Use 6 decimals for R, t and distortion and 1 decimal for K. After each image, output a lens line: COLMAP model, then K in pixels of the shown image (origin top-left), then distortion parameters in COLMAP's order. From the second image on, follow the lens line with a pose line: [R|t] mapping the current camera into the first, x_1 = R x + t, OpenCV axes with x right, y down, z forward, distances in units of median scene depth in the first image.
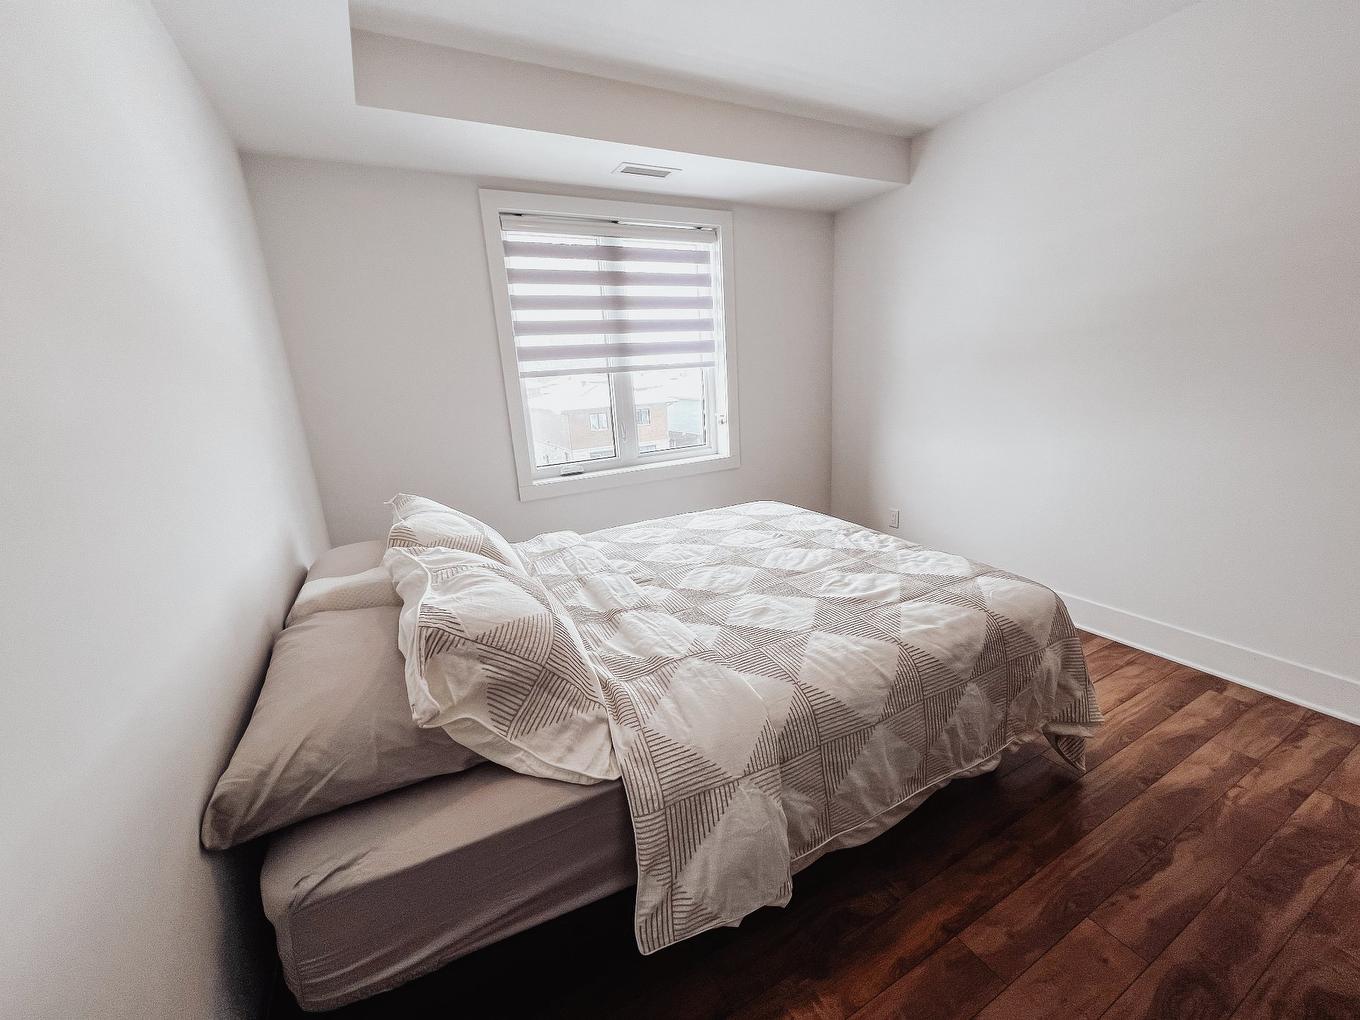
lens RADIAL K [[545.0, 0, 680.3], [0, 545.0, 511.9], [0, 0, 1]] dist [-0.002469, 0.000316]
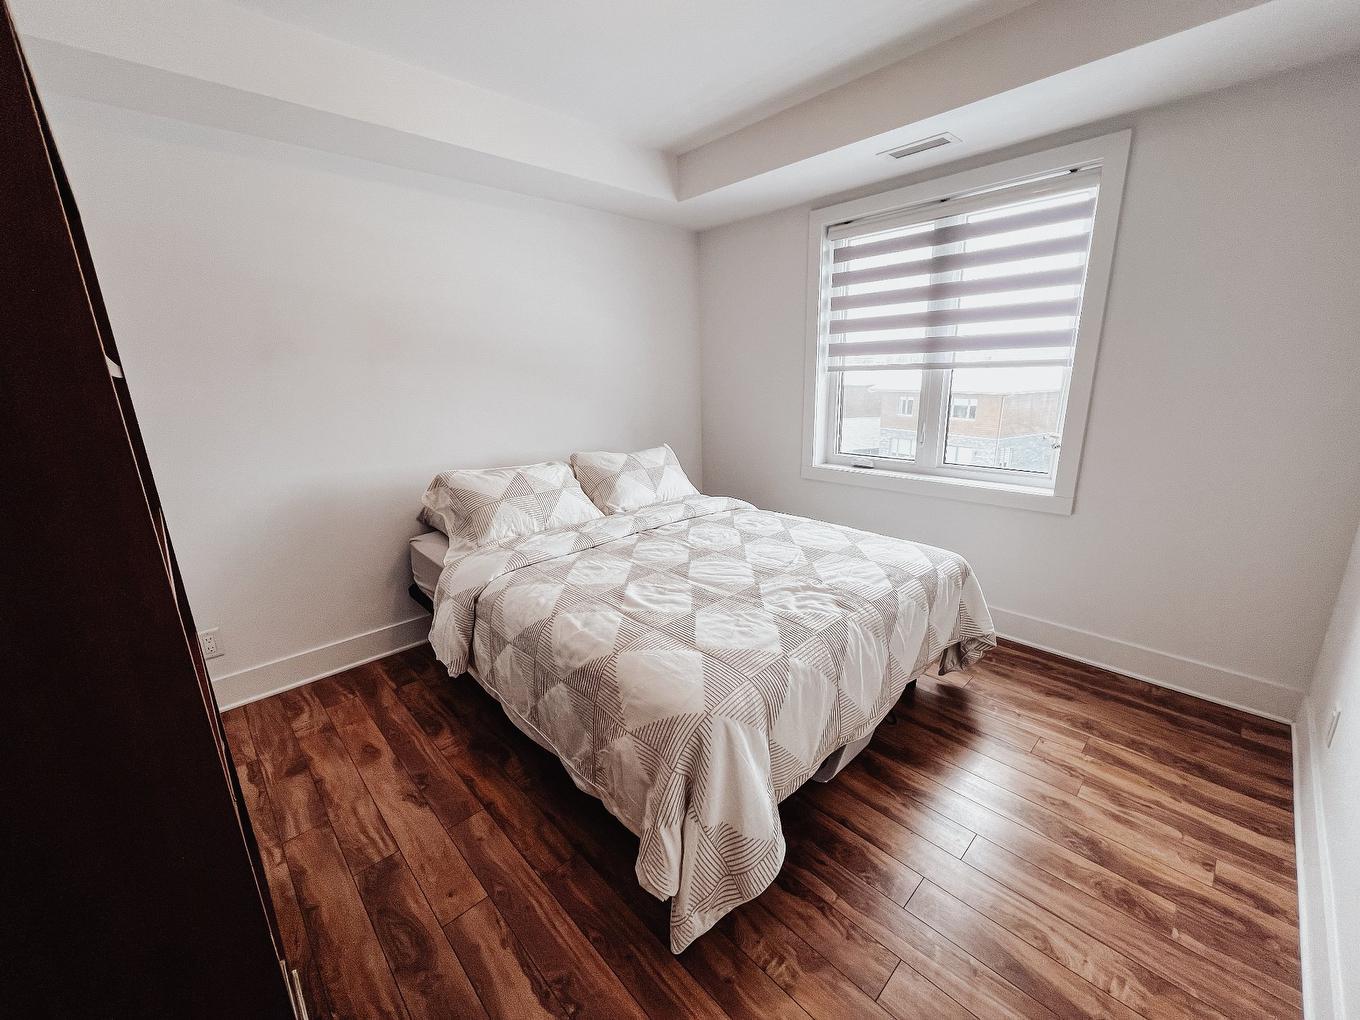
lens RADIAL K [[545.0, 0, 680.3], [0, 545.0, 512.1], [0, 0, 1]] dist [-0.002469, 0.000316]
pose [[0.270393, 0.292309, -0.917302, 1.153599], [-0.232188, 0.944469, 0.232524, -0.252994], [0.934332, 0.150113, 0.323249, 0.616630]]
